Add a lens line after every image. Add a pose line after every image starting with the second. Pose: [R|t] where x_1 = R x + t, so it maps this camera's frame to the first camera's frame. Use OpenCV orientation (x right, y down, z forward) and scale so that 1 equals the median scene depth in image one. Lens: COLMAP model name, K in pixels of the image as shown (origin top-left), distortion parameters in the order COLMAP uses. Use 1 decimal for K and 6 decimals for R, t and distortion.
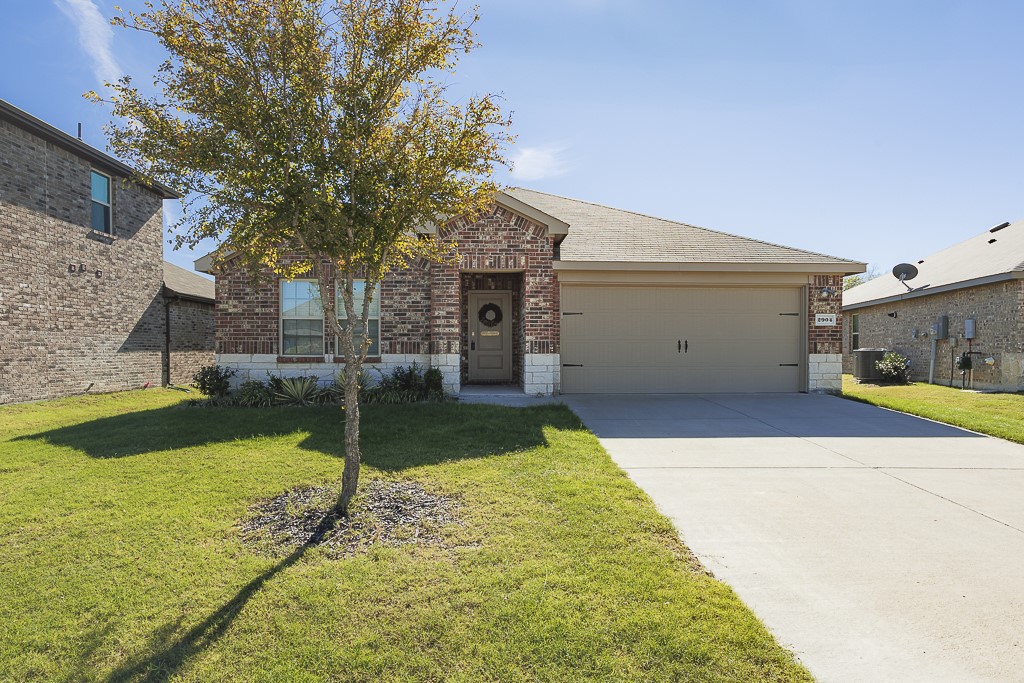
lens RADIAL K [[571.3, 0, 511.5], [0, 571.3, 341.4], [0, 0, 1]] dist [-0.010859, 0.000733]
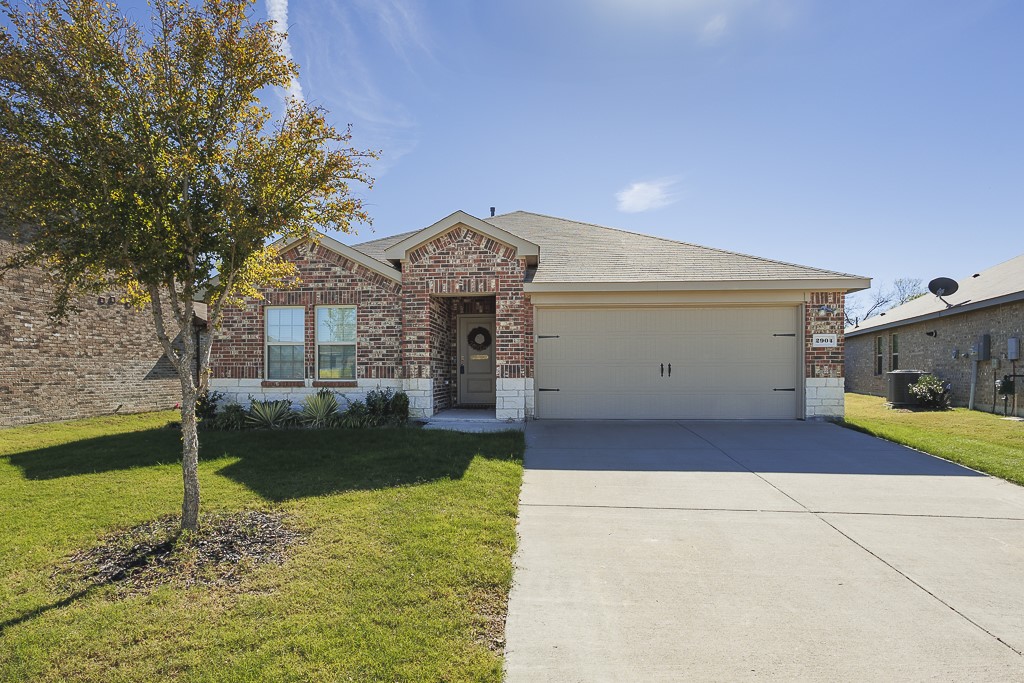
lens RADIAL K [[543.8, 0, 515.2], [0, 543.8, 364.1], [0, 0, 1]] dist [-0.019032, 0.003605]
pose [[0.991171, -0.004136, -0.132525, 0.180382], [0.004562, 0.999985, 0.002909, -0.005184], [0.132511, -0.003488, 0.991175, 0.074289]]
